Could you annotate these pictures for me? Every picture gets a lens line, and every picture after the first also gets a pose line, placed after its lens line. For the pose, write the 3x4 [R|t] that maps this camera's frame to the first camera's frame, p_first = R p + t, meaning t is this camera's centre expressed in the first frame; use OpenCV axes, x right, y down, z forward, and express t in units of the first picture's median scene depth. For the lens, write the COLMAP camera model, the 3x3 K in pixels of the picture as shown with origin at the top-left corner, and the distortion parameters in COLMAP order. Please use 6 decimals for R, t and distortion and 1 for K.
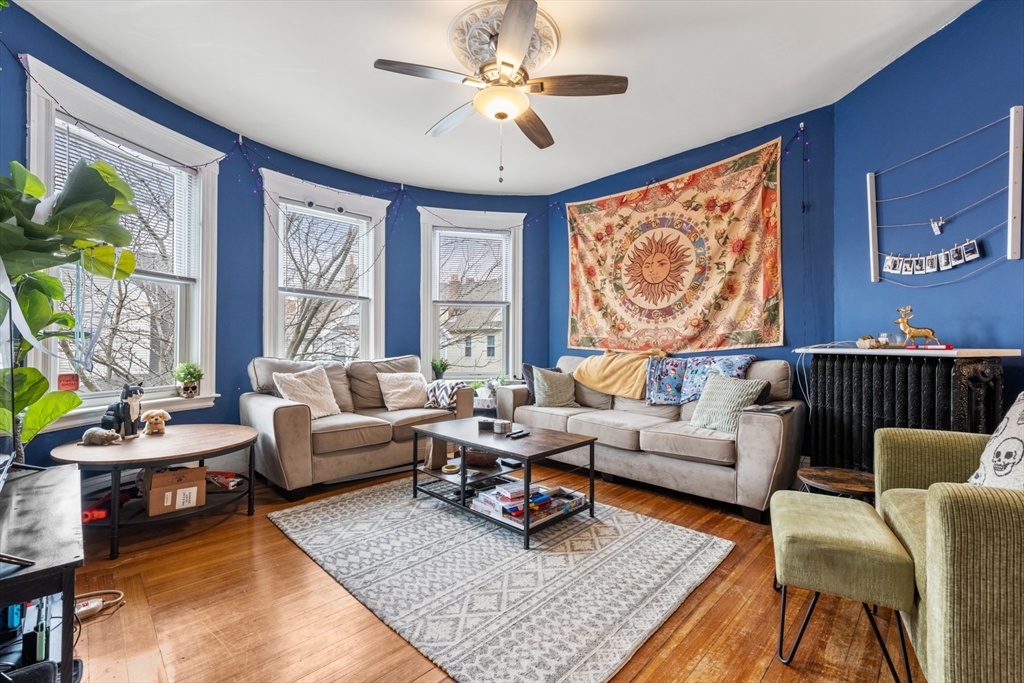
lens RADIAL K [[438.7, 0, 517.3], [0, 438.7, 343.9], [0, 0, 1]] dist [-0.000671, 0.000229]
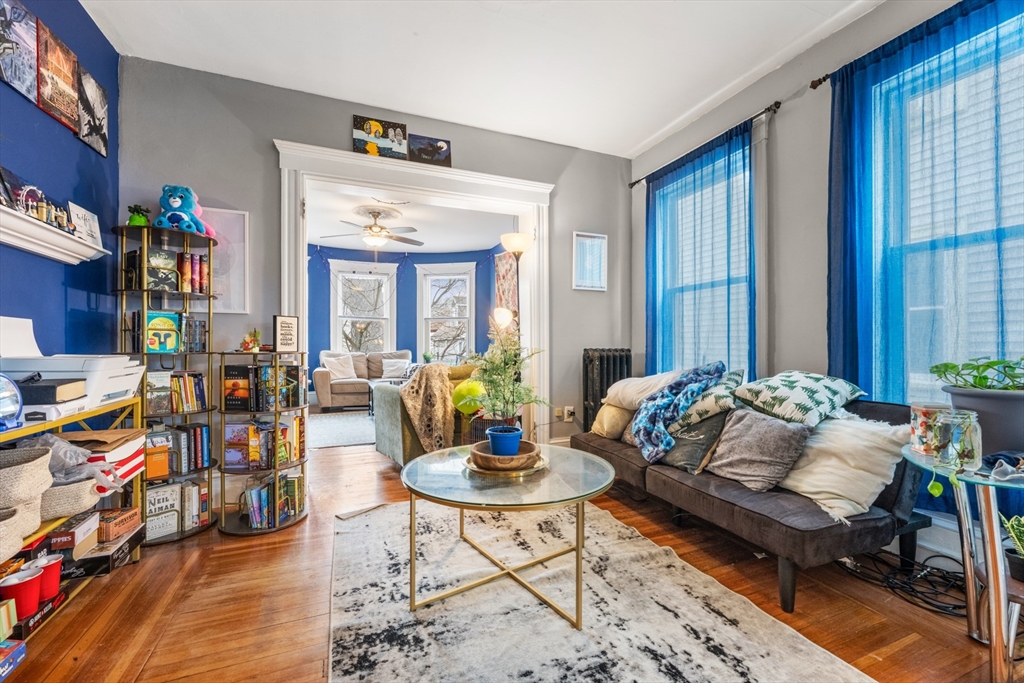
lens RADIAL K [[438.7, 0, 516.9], [0, 438.7, 346.3], [0, 0, 1]] dist [-0.000671, 0.000229]
pose [[0.916415, -0.001553, -0.400225, 1.004915], [0.005333, 0.999951, 0.008332, -0.001741], [0.400193, -0.009770, 0.916379, -0.519963]]
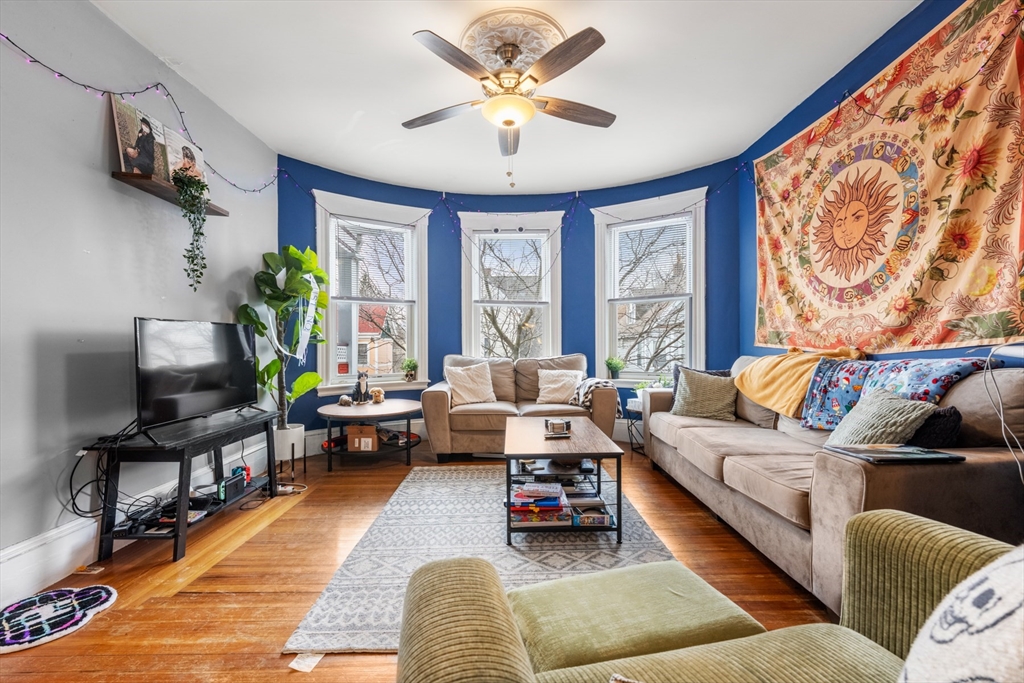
lens RADIAL K [[438.7, 0, 518.0], [0, 438.7, 345.7], [0, 0, 1]] dist [-0.000671, 0.000229]
pose [[0.700454, -0.006330, -0.713669, 0.460950], [0.012935, 0.999909, 0.003827, 0.000780], [0.713580, -0.011912, 0.700472, 0.184089]]
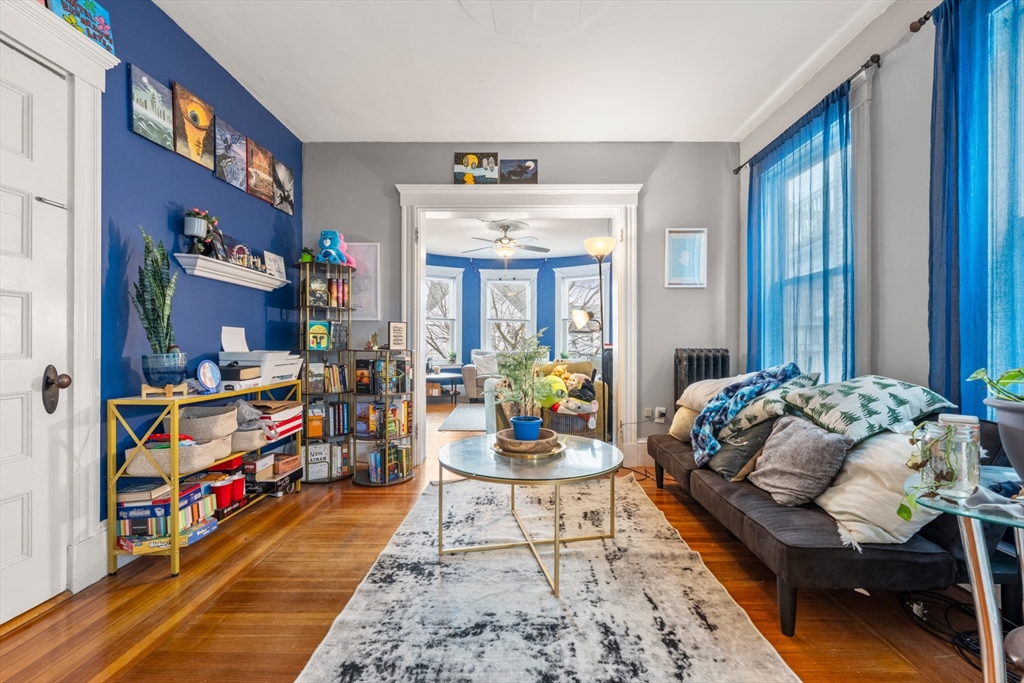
lens RADIAL K [[438.7, 0, 509.6], [0, 438.7, 346.8], [0, 0, 1]] dist [-0.000671, 0.000229]
pose [[0.679999, 0.002115, -0.733210, 1.201715], [0.005747, 0.999950, 0.008213, -0.001180], [0.733190, -0.009798, 0.679953, -0.471135]]
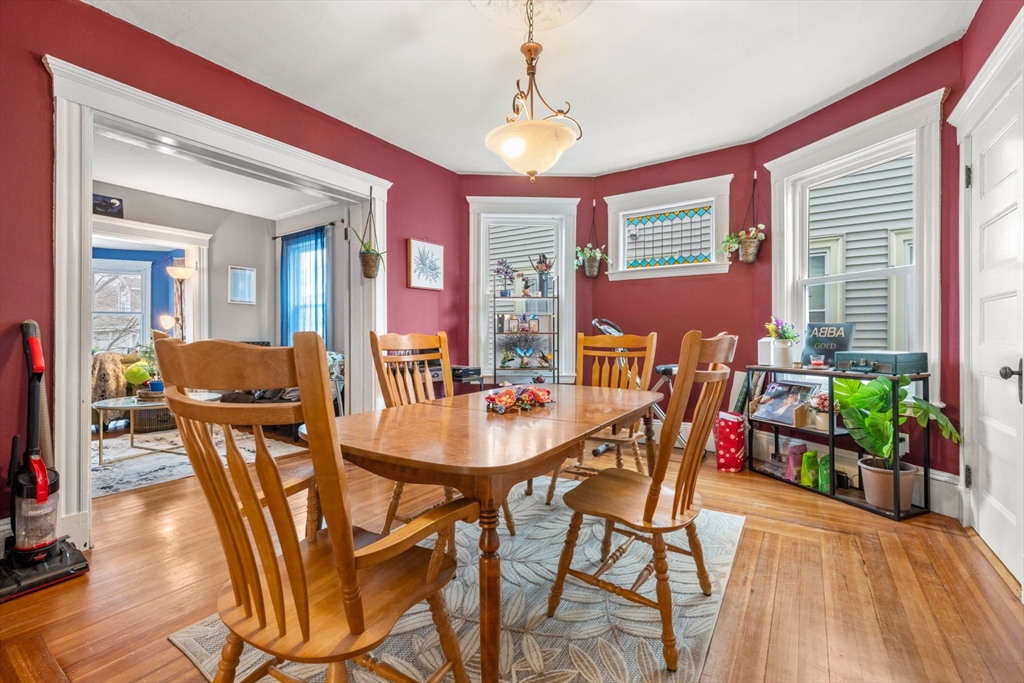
lens RADIAL K [[438.7, 0, 517.6], [0, 438.7, 337.2], [0, 0, 1]] dist [-0.000671, 0.000229]
pose [[0.984607, -0.000574, 0.174782, 1.451579], [-0.001806, 0.999908, 0.013454, -0.022423], [-0.174773, -0.013563, 0.984515, -1.245055]]
